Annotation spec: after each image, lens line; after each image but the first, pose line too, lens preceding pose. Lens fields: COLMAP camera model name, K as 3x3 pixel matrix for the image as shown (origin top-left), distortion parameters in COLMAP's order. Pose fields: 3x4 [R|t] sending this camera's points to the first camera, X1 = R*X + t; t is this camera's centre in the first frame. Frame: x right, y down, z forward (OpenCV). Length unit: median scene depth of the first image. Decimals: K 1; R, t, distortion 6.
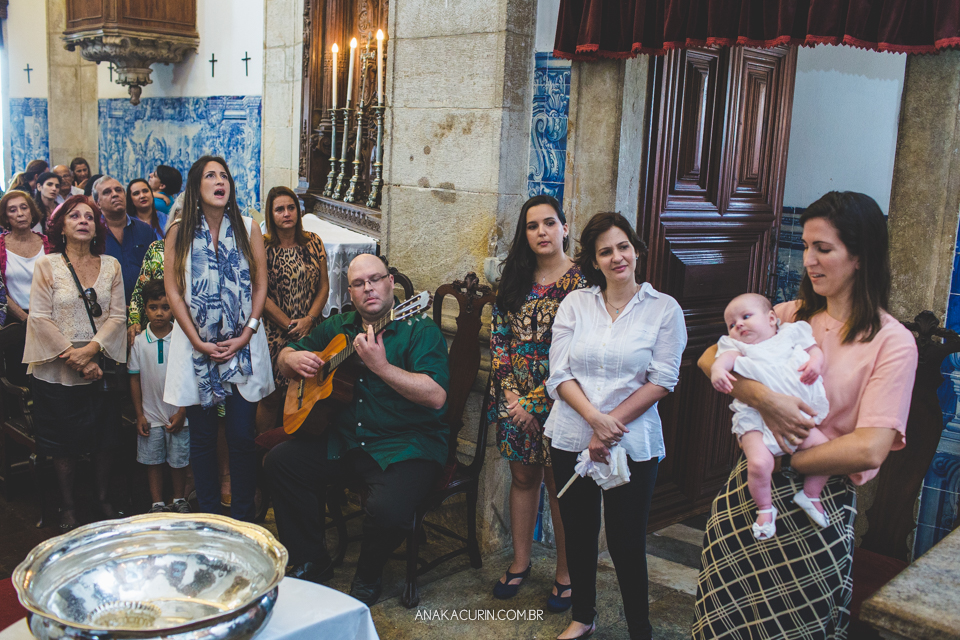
lens RADIAL K [[967.1, 0, 473.4], [0, 967.1, 324.1], [0, 0, 1]] dist [-0.112472, 0.156551]
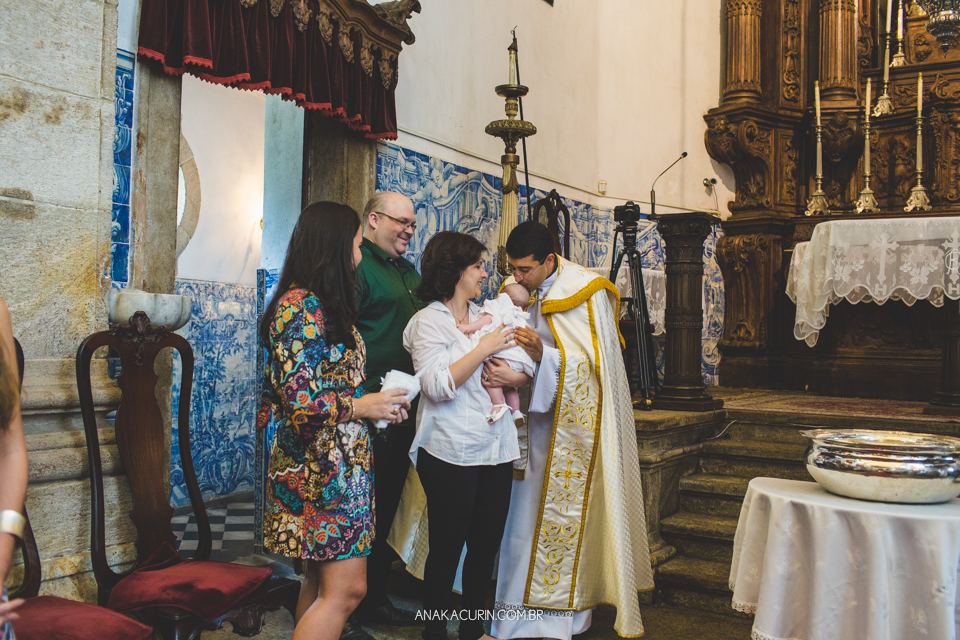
lens RADIAL K [[934.4, 0, 478.3], [0, 934.4, 320.7], [0, 0, 1]] dist [-0.103251, 0.140914]
pose [[-0.189856, -0.036591, 0.981130, -0.619301], [0.142377, 0.987716, 0.064387, -0.044798], [-0.971434, 0.151915, -0.182314, 0.708888]]
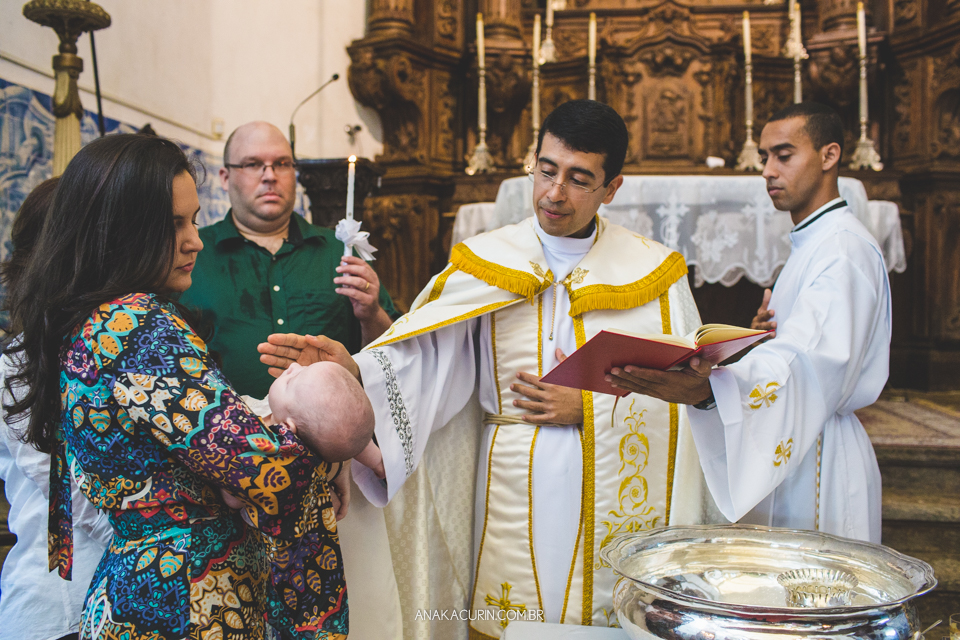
lens RADIAL K [[934.4, 0, 478.3], [0, 934.4, 320.7], [0, 0, 1]] dist [-0.103251, 0.140914]
pose [[-0.559395, -0.065585, 0.826302, -0.324776], [0.114243, 0.981251, 0.155225, -0.040086], [-0.820990, 0.181231, -0.541415, 0.608589]]
